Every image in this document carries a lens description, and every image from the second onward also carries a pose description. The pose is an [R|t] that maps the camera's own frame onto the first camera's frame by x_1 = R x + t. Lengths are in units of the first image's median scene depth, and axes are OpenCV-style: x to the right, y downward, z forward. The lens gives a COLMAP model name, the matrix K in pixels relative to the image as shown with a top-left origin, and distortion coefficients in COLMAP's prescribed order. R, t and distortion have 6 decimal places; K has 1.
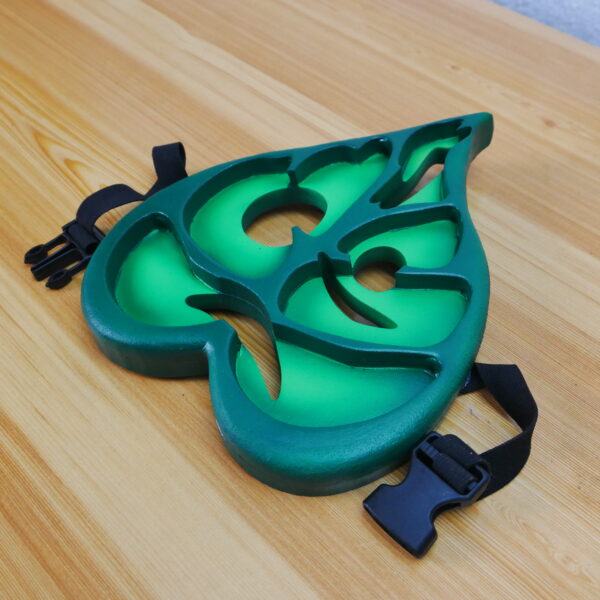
lens RADIAL K [[789.4, 0, 298.6], [0, 789.4, 297.9], [0, 0, 1]] dist [0.006549, -0.028558]
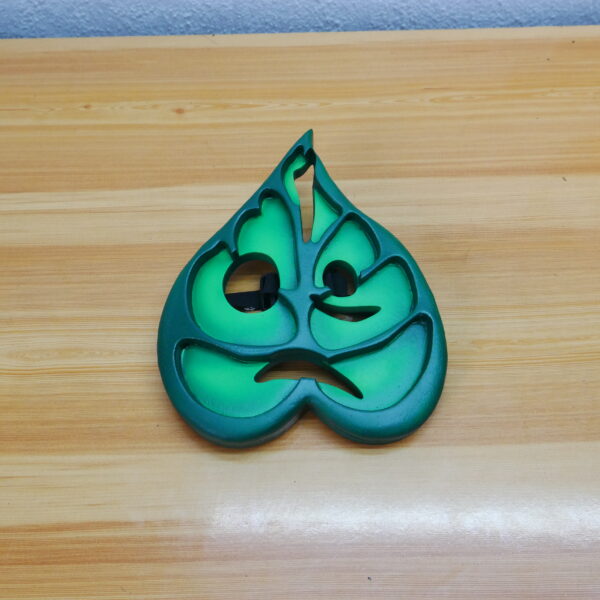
lens RADIAL K [[789.4, 0, 298.6], [0, 789.4, 297.9], [0, 0, 1]] dist [0.006549, -0.028558]
pose [[0.669940, -0.626964, 0.397614, -0.398042], [0.548380, 0.778919, 0.304245, -0.359851], [-0.500460, 0.014218, 0.865643, -0.403178]]
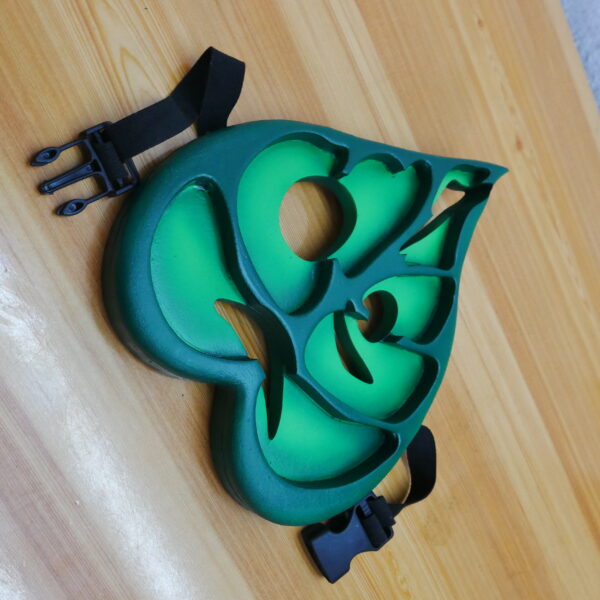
lens RADIAL K [[789.4, 0, 298.6], [0, 789.4, 297.9], [0, 0, 1]] dist [0.006549, -0.028558]
pose [[0.782674, 0.223502, 0.580920, -0.635719], [-0.518364, 0.750701, 0.409569, -0.456898], [-0.344558, -0.621687, 0.703410, 0.301347]]
